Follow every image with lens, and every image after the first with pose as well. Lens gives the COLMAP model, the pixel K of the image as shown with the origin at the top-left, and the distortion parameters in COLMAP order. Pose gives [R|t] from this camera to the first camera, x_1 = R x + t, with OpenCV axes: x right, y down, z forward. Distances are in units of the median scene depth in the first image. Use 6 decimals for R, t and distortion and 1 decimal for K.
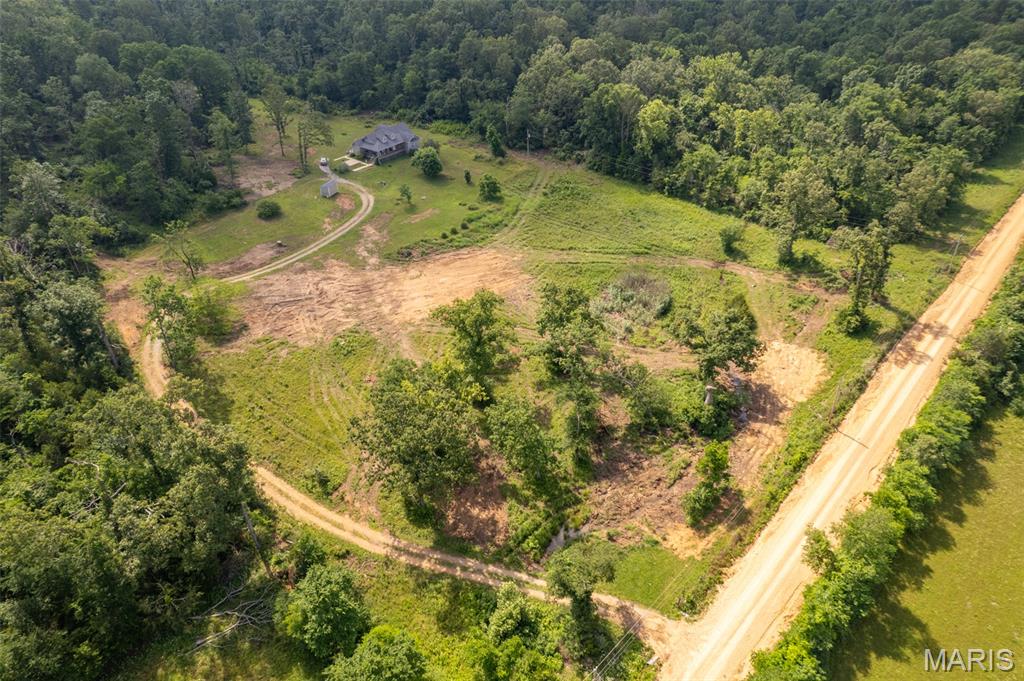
lens RADIAL K [[656.9, 0, 512.0], [0, 656.9, 340.5], [0, 0, 1]] dist [-0.074650, 0.057849]
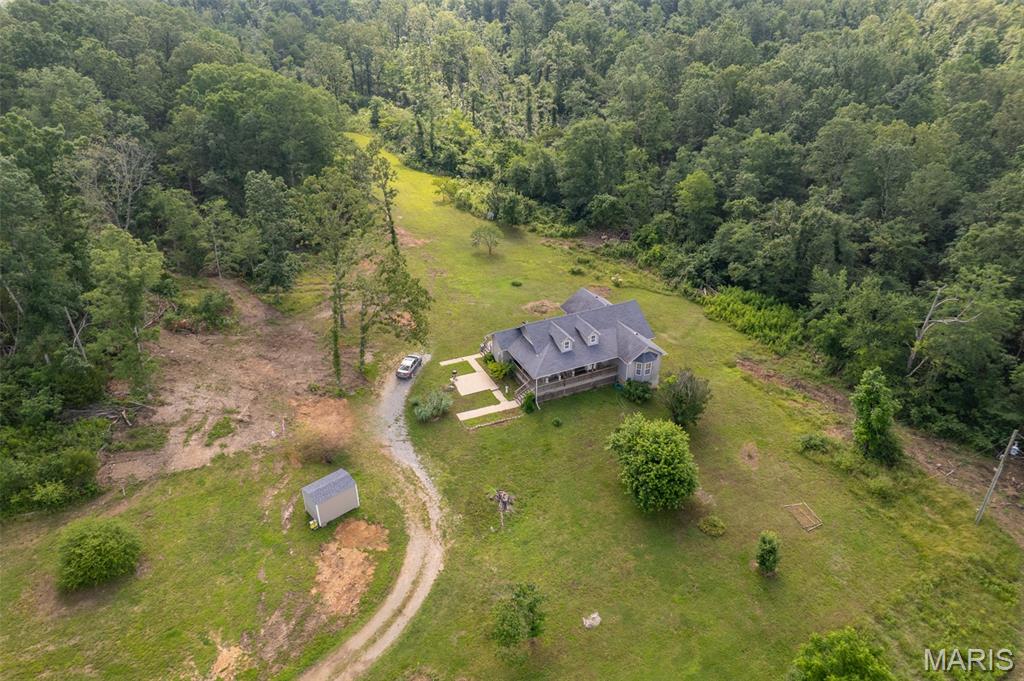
lens RADIAL K [[649.9, 0, 512.0], [0, 649.9, 340.5], [0, 0, 1]] dist [-0.069896, 0.055597]
pose [[0.889561, 0.232203, -0.393400, -0.079626], [-0.267993, 0.962680, -0.037769, -0.303931], [0.369948, 0.139026, 0.918591, 0.672809]]
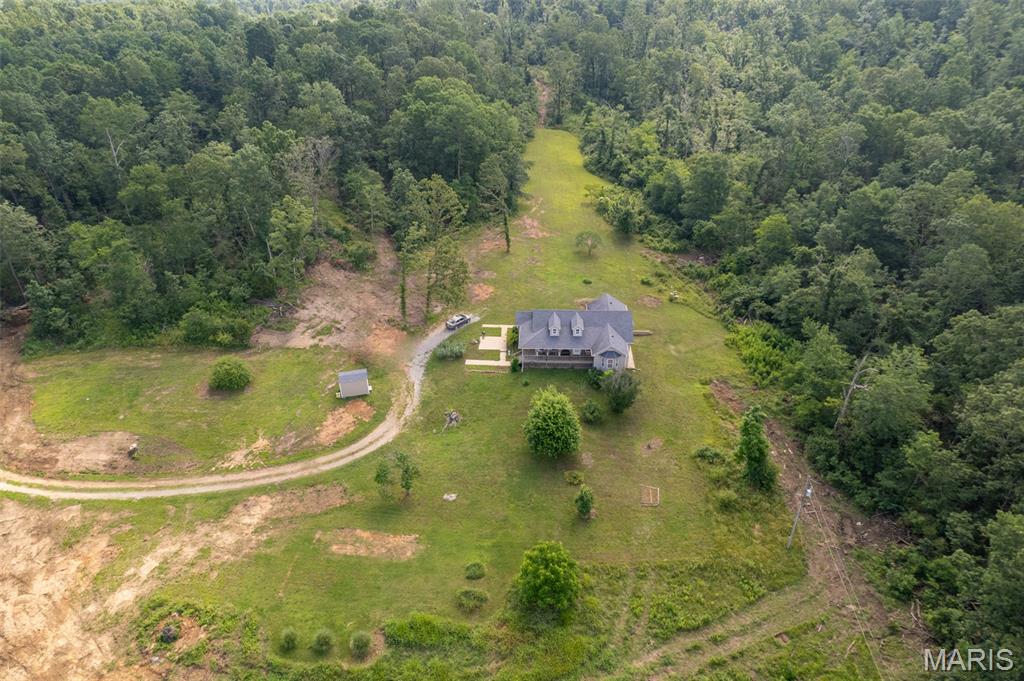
lens RADIAL K [[649.9, 0, 512.0], [0, 649.9, 340.5], [0, 0, 1]] dist [-0.069896, 0.055597]
pose [[0.580280, 0.426047, -0.694089, 0.148047], [-0.464915, 0.873032, 0.147203, -0.381086], [0.668677, 0.237273, 0.704679, 0.655265]]
